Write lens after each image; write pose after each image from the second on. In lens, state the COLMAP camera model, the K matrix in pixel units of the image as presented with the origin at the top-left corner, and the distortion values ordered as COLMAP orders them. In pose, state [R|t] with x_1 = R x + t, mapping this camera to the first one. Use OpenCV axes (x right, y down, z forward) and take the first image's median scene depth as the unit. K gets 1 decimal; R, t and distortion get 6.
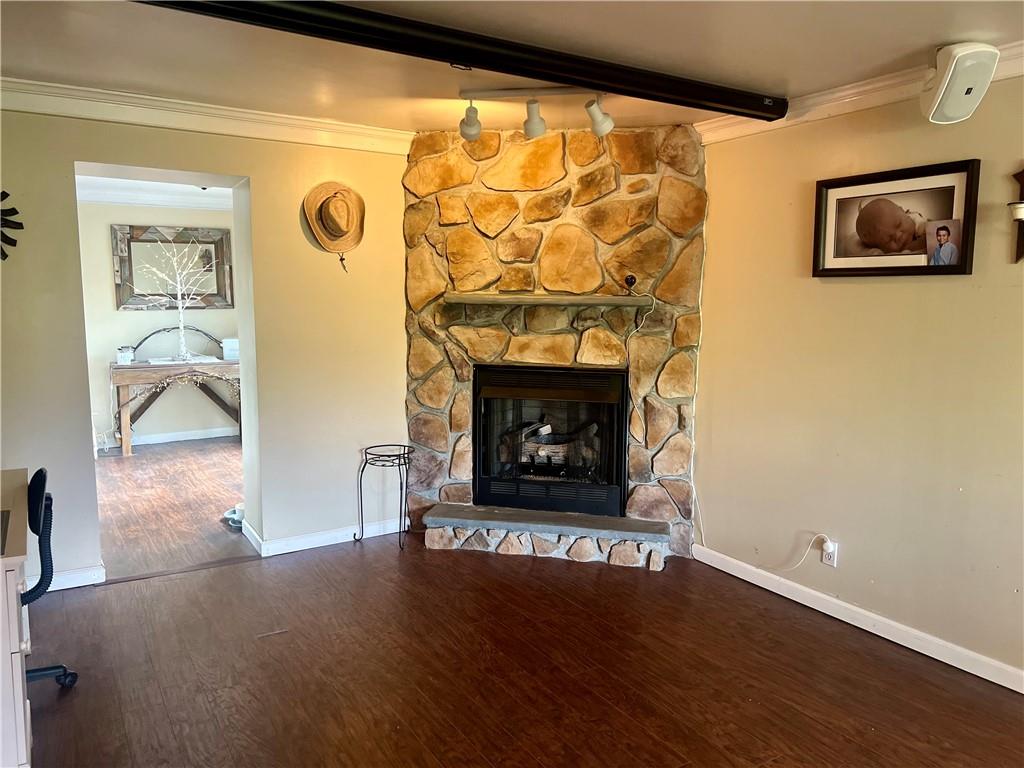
lens RADIAL K [[768.3, 0, 507.0], [0, 768.3, 382.7], [0, 0, 1]] dist [0.037346, -0.054875]
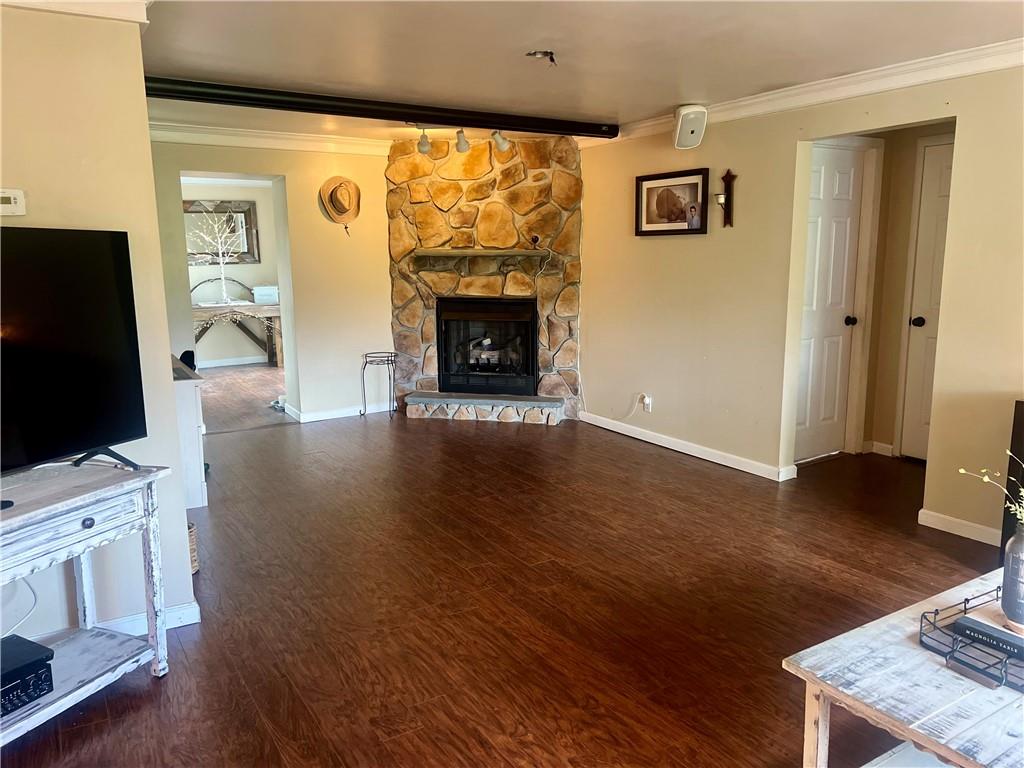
lens RADIAL K [[768.3, 0, 507.8], [0, 768.3, 393.5], [0, 0, 1]] dist [0.037346, -0.054875]
pose [[0.999866, -0.016306, 0.001696, 0.098596], [0.016142, 0.997280, 0.071921, 0.063153], [-0.002864, -0.071884, 0.997409, -0.552923]]
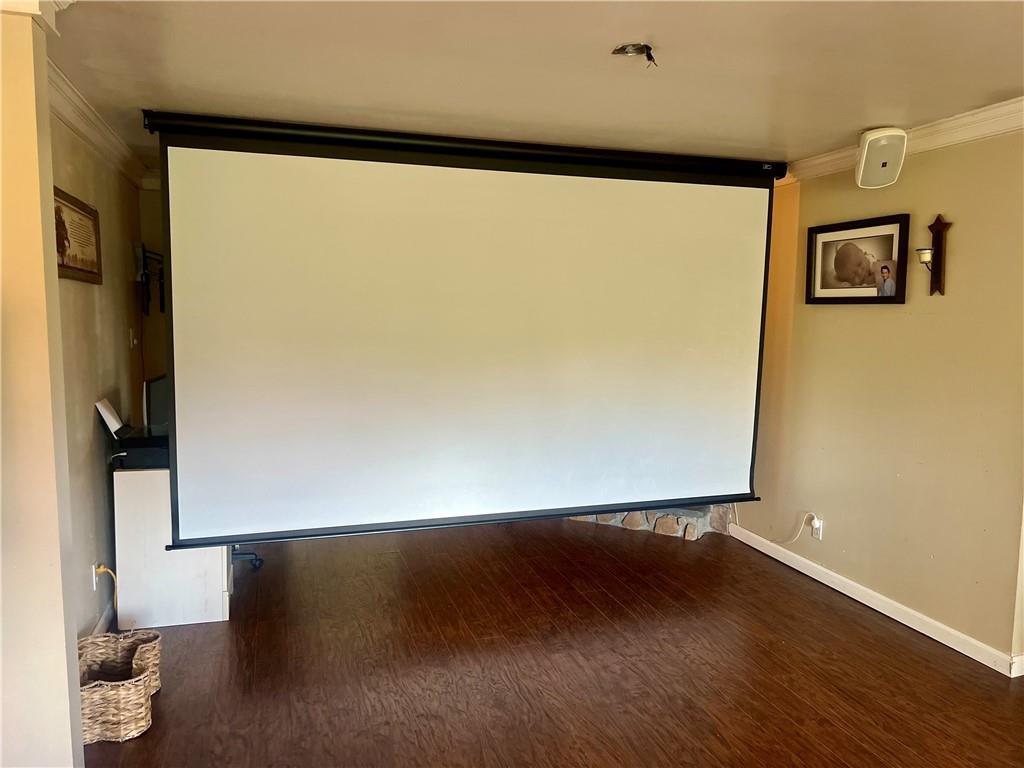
lens RADIAL K [[768.3, 0, 509.6], [0, 768.3, 389.9], [0, 0, 1]] dist [0.037346, -0.054875]
pose [[0.968476, 0.027466, -0.247587, 0.207872], [-0.030172, 0.999519, -0.007141, 0.020206], [0.247272, 0.014386, 0.968839, -0.269052]]
